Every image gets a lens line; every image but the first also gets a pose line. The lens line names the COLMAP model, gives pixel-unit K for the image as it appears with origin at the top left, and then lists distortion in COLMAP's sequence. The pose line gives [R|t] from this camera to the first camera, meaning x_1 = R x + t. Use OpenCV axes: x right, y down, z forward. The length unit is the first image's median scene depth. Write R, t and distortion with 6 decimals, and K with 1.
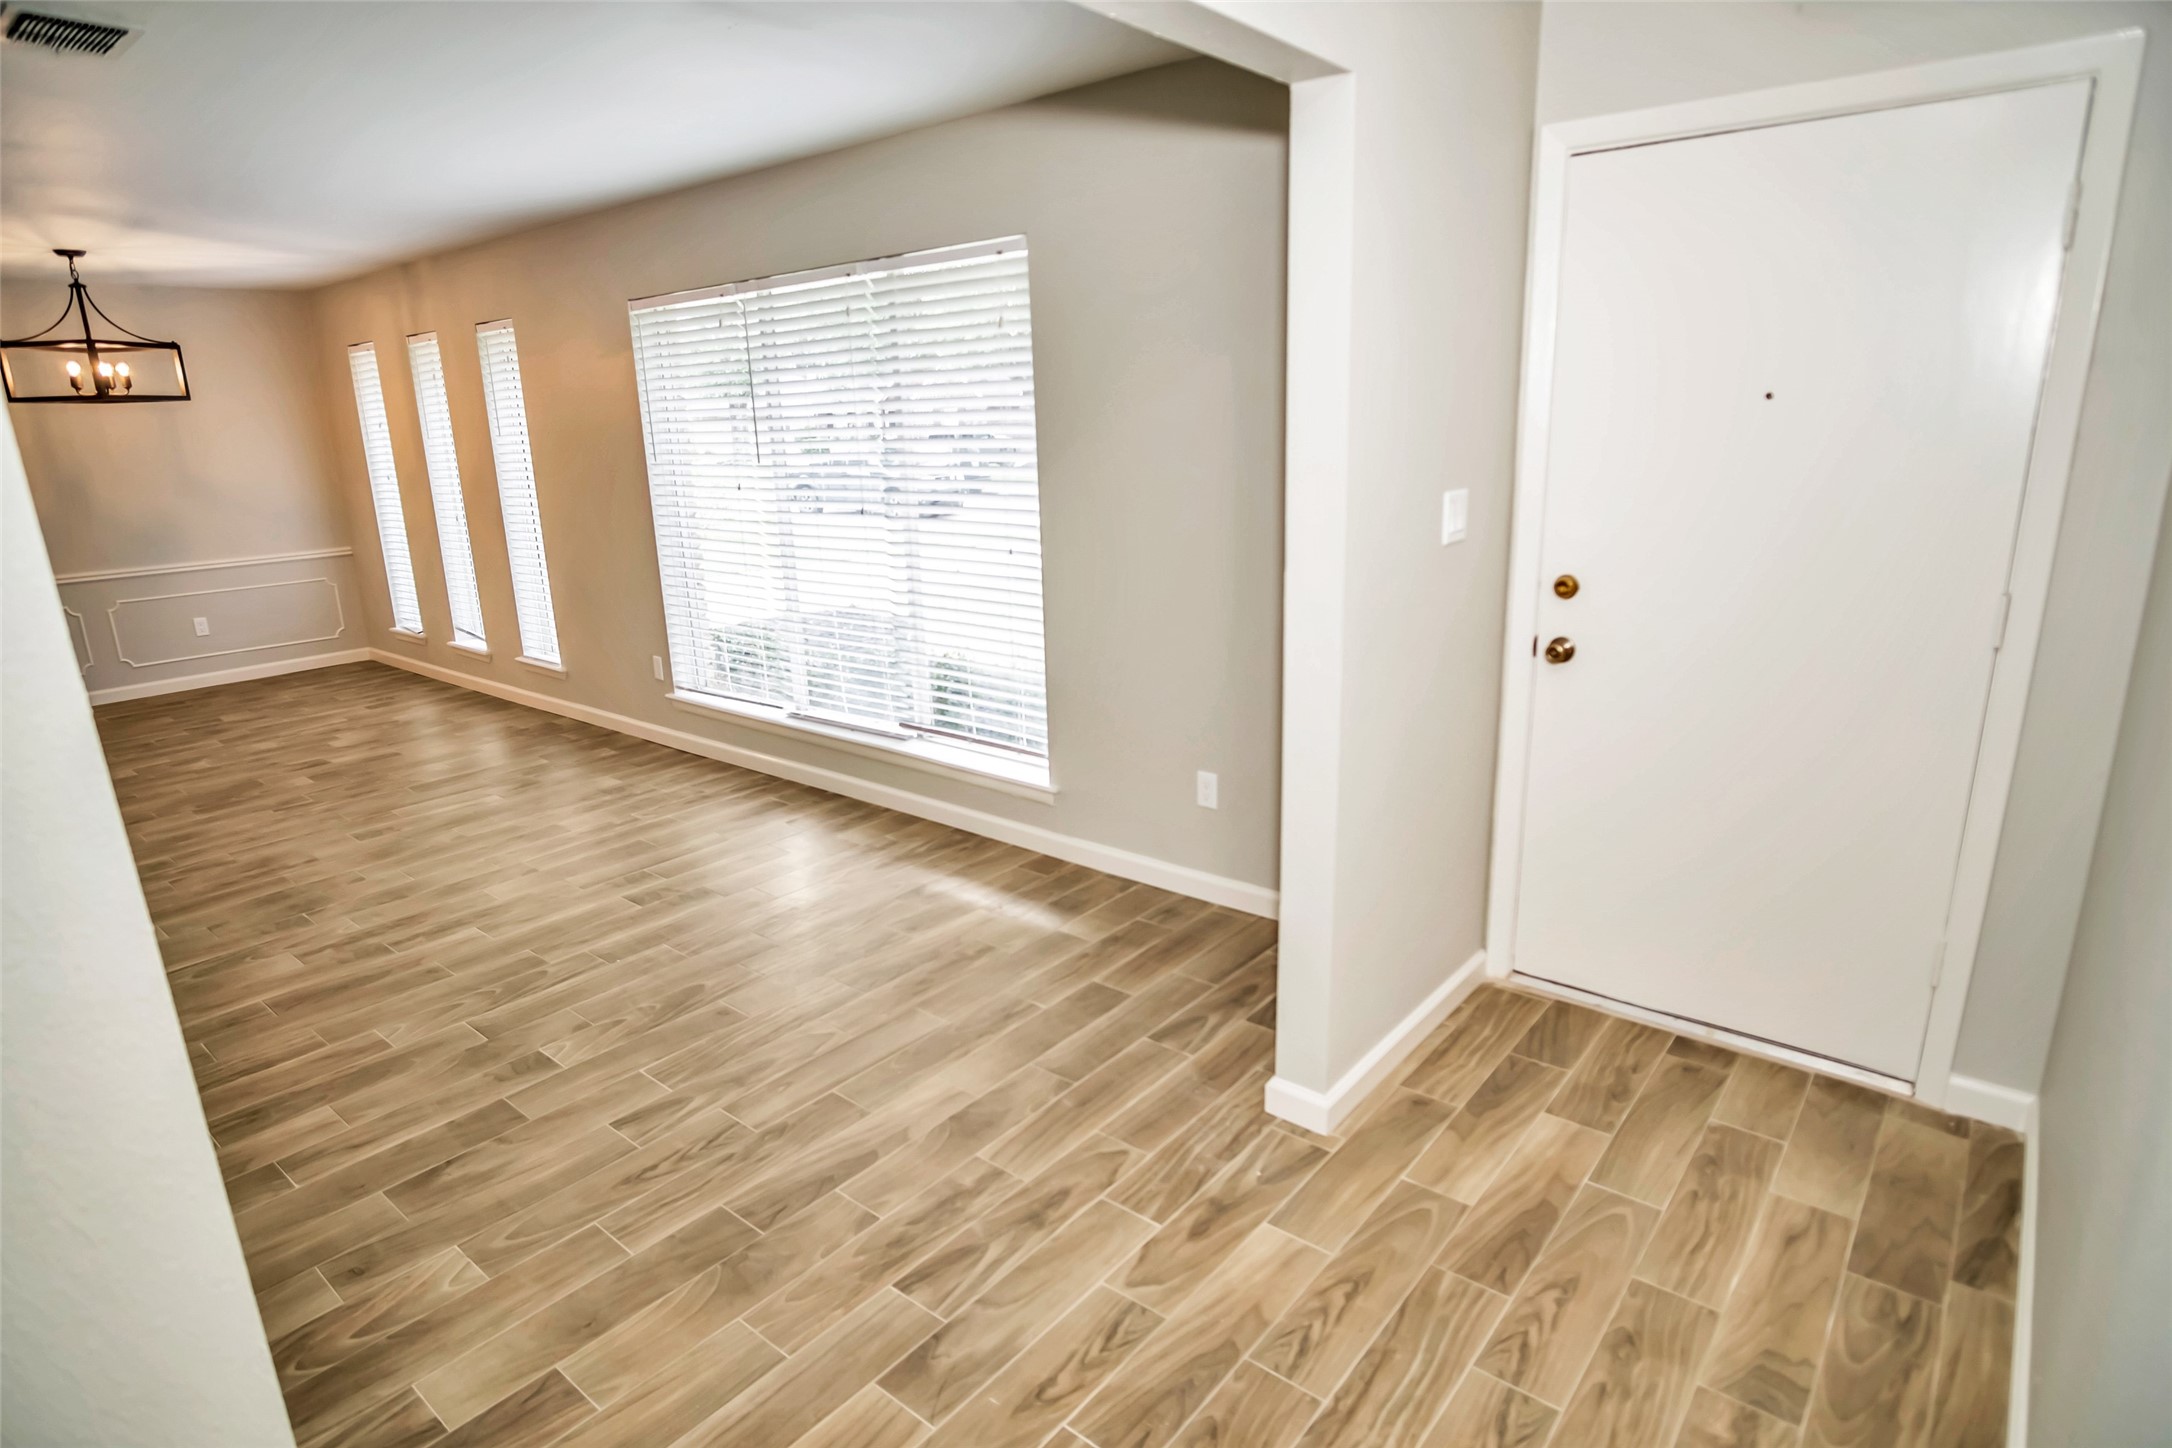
lens RADIAL K [[1158.4, 0, 1086.0], [0, 1158.4, 724.0], [0, 0, 1]] dist [-0.026816, 0.004369]
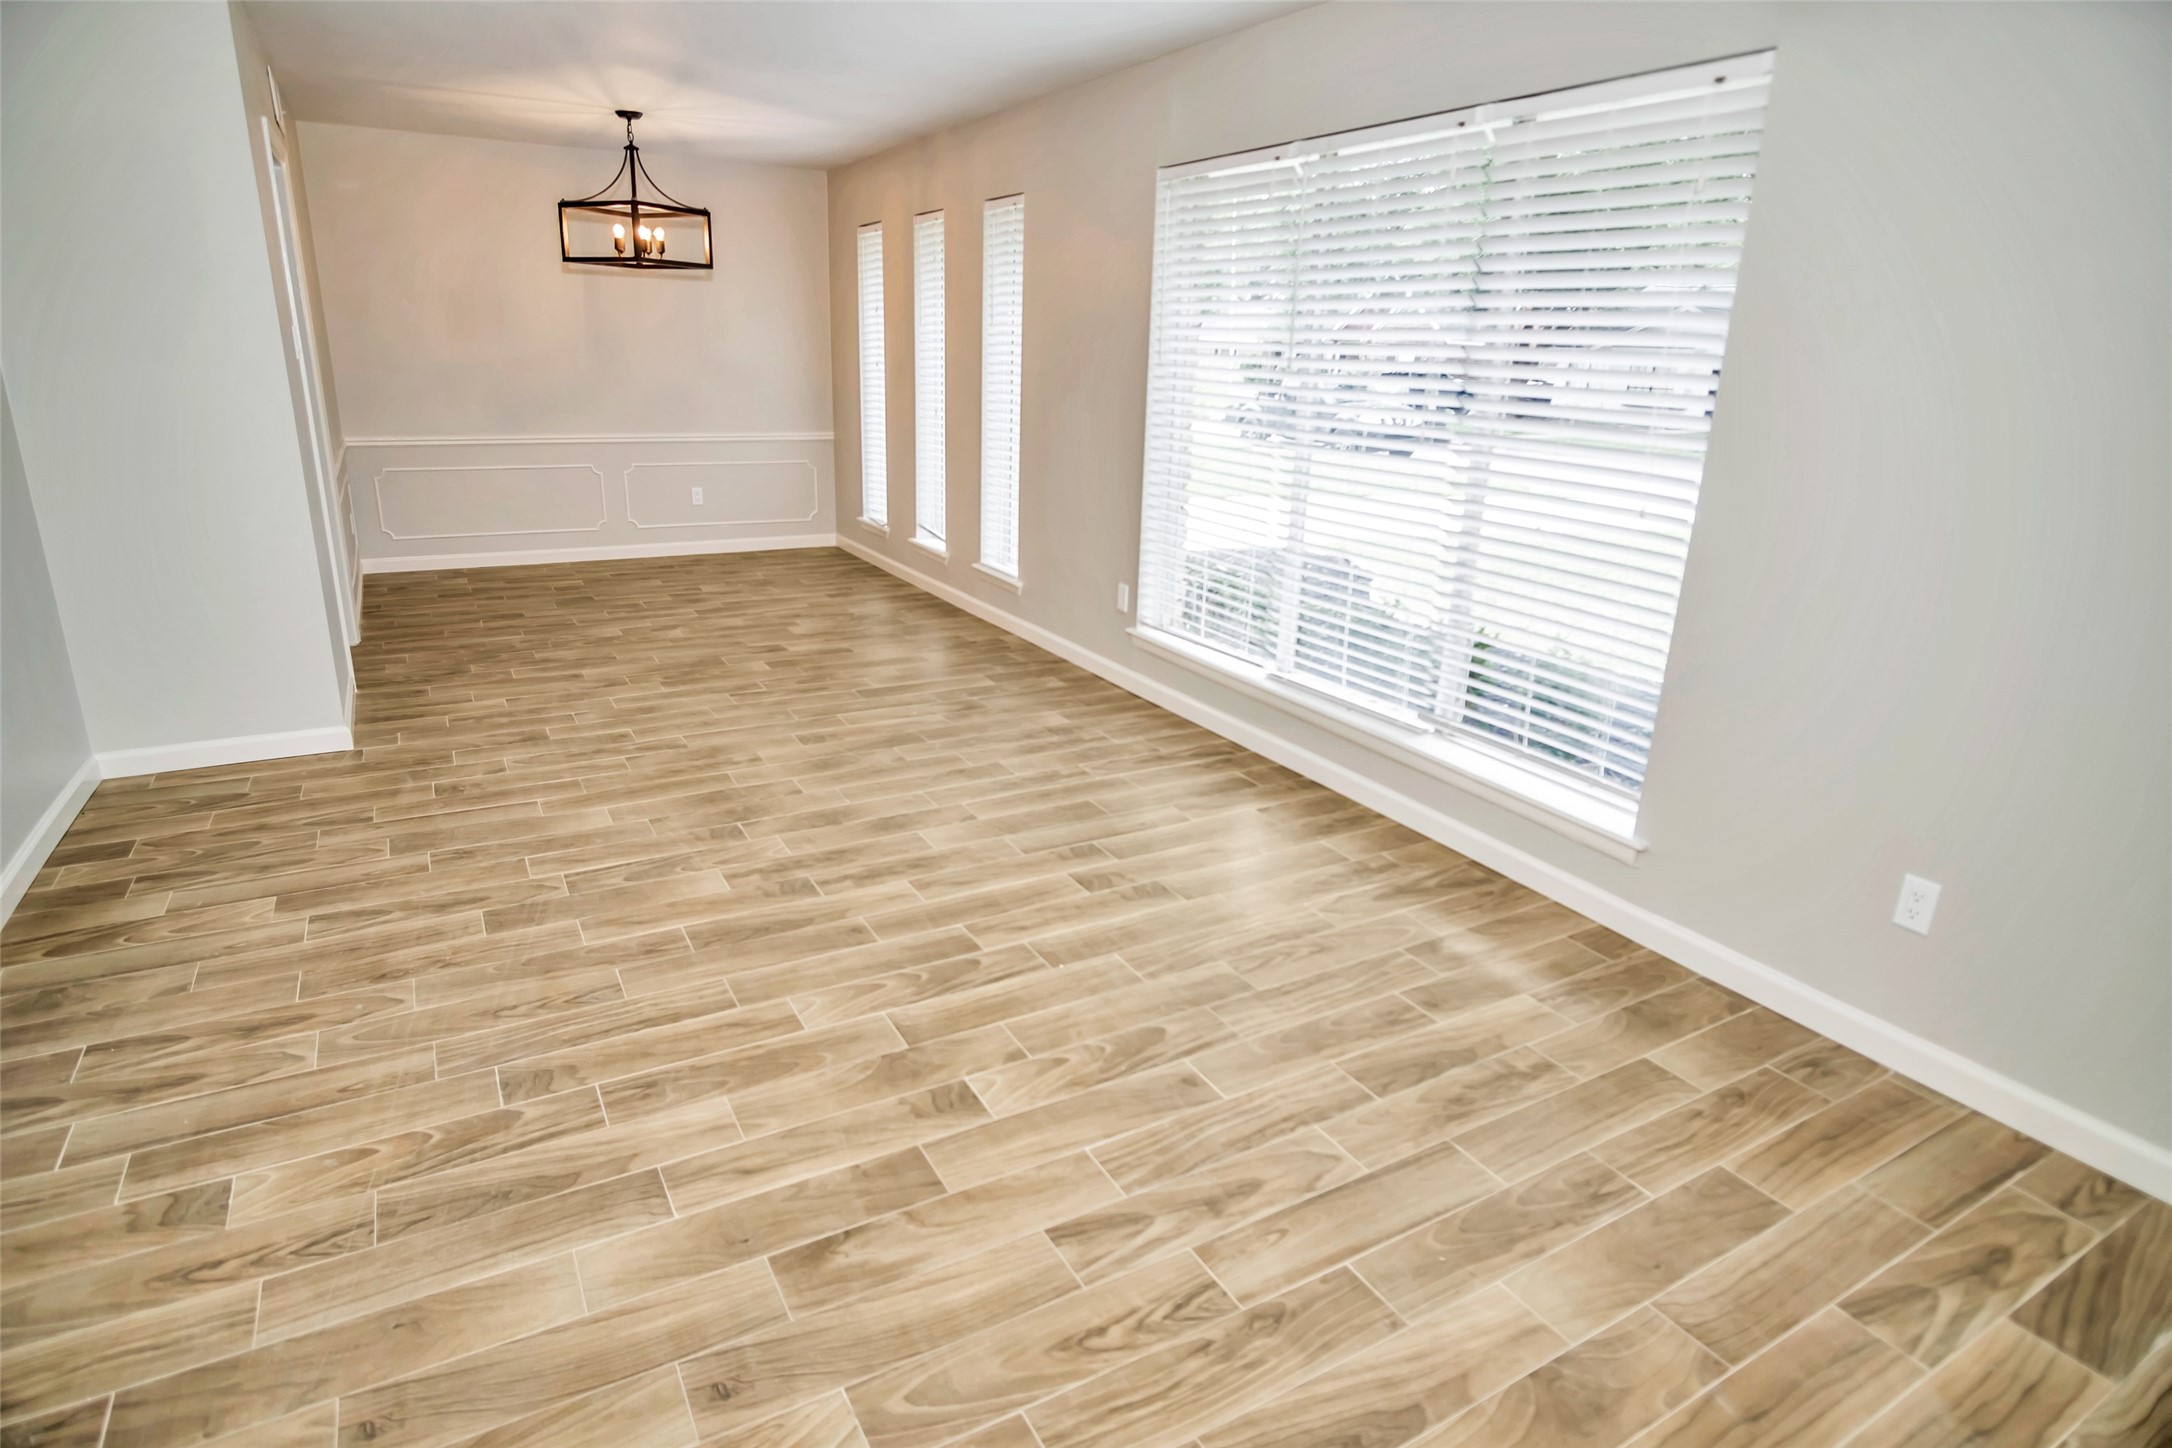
lens RADIAL K [[1158.4, 0, 1086.0], [0, 1158.4, 724.0], [0, 0, 1]] dist [-0.026816, 0.004369]
pose [[0.933963, 0.164446, -0.317286, -0.138476], [-0.147952, 0.986103, 0.075574, -0.022095], [0.325305, -0.023640, 0.945314, 0.209750]]
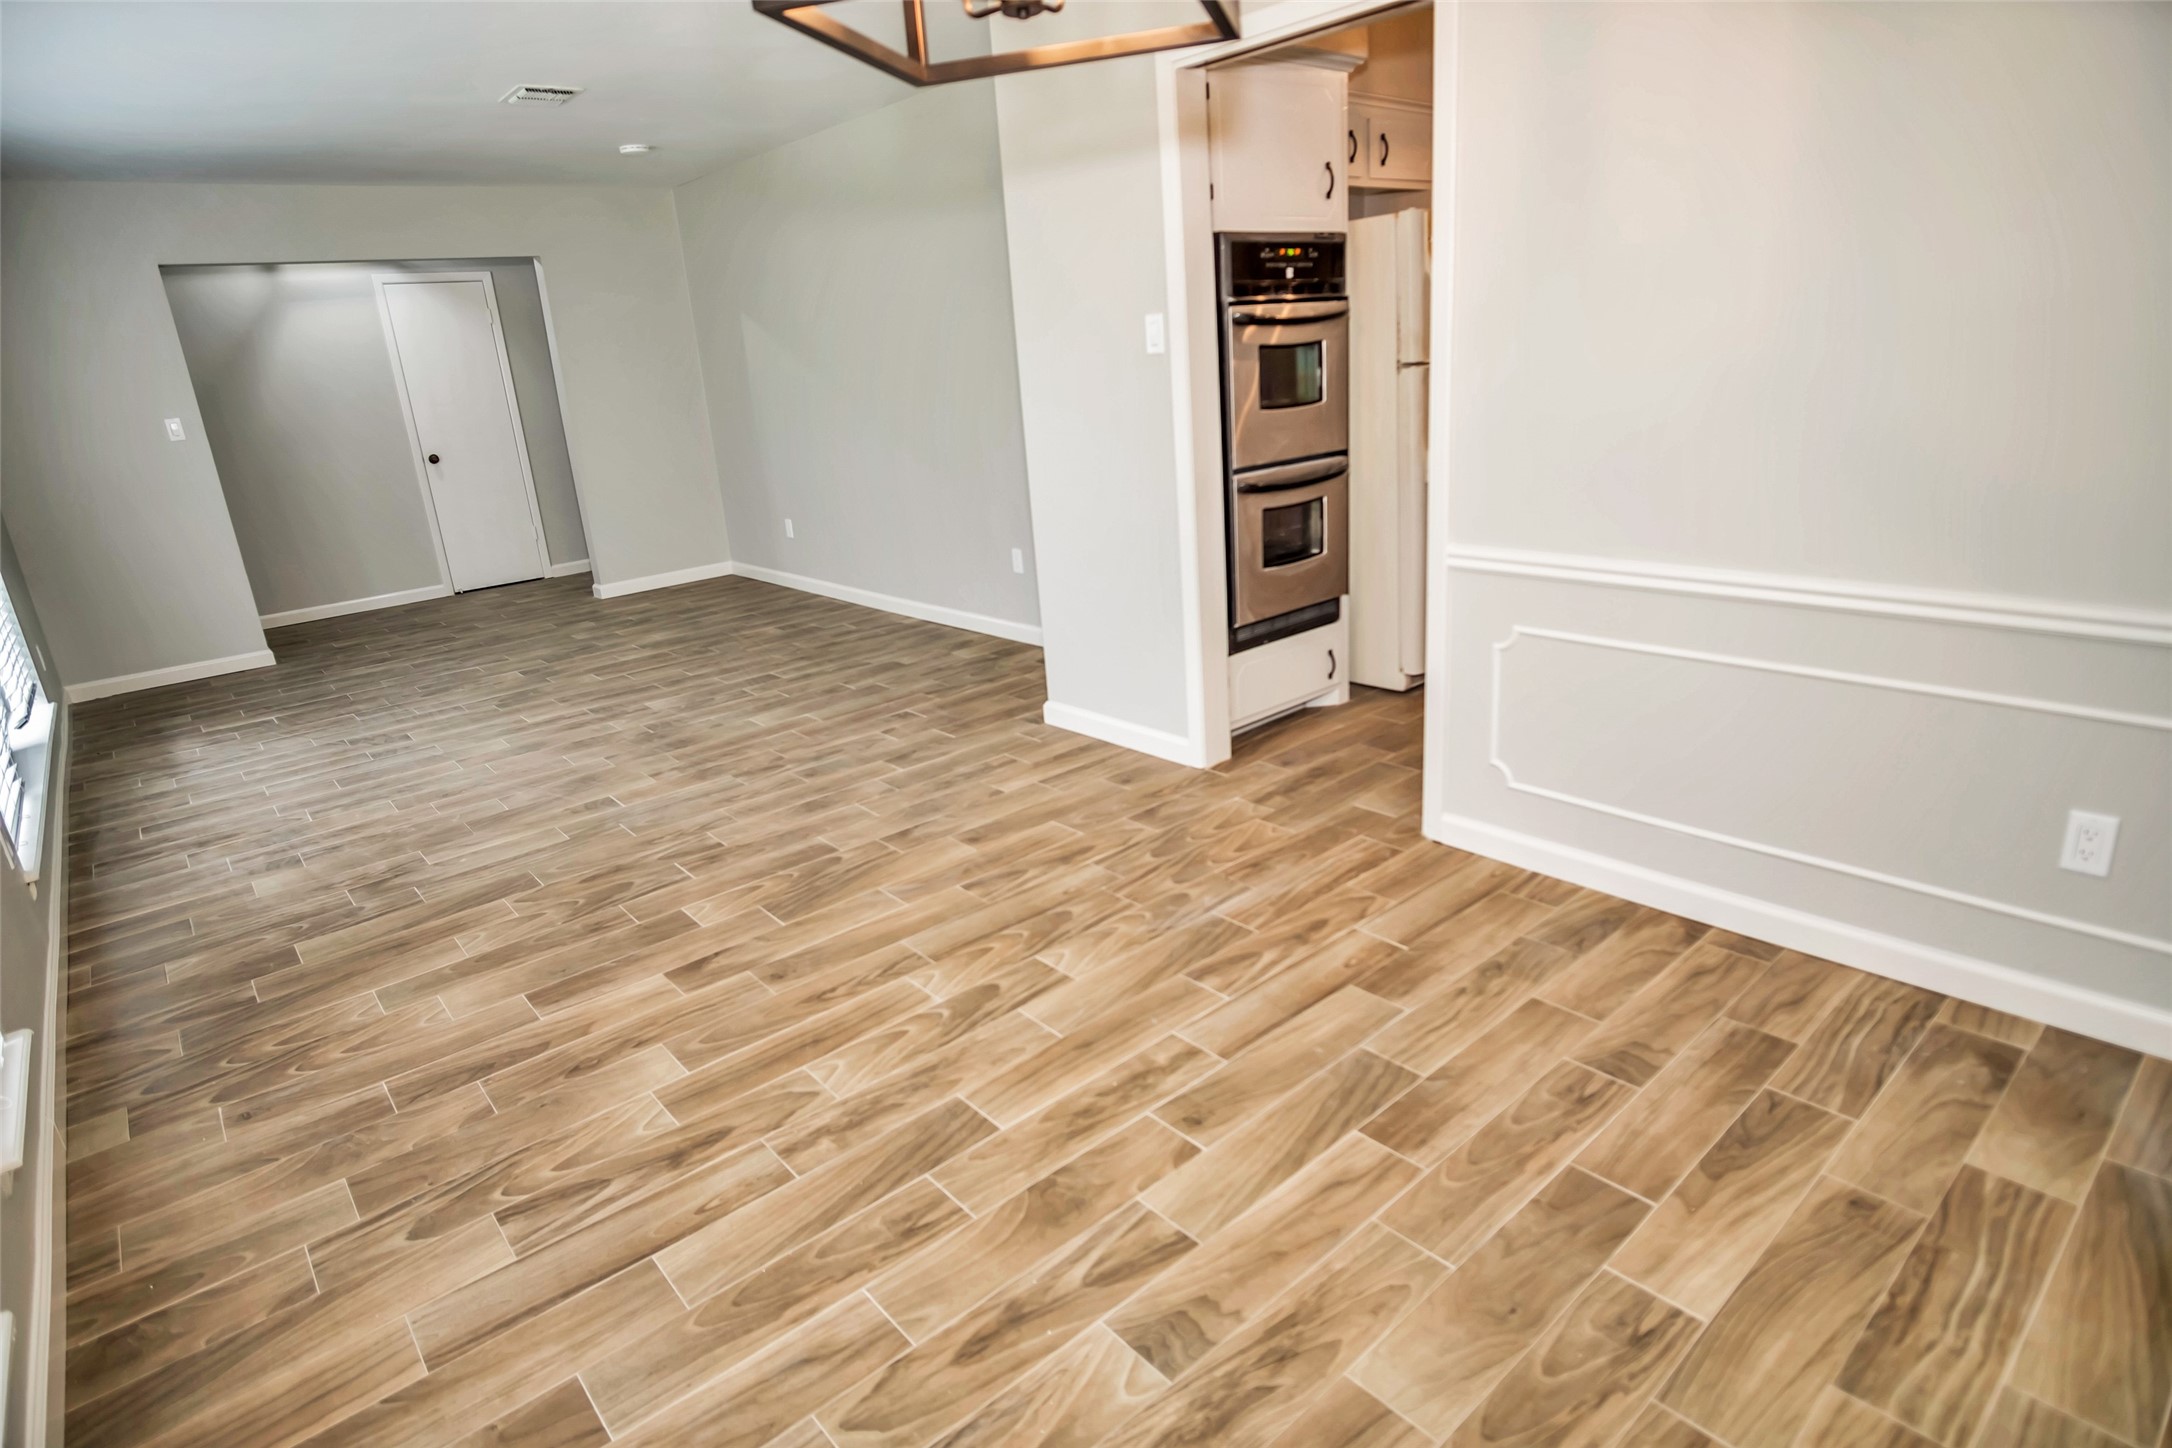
lens RADIAL K [[1158.4, 0, 1086.0], [0, 1158.4, 724.0], [0, 0, 1]] dist [-0.026816, 0.004369]
pose [[-0.980502, 0.042817, 0.191789, -1.301059], [0.141350, 0.831677, 0.536967, -0.406827], [-0.136515, 0.553606, -0.821513, 1.841019]]
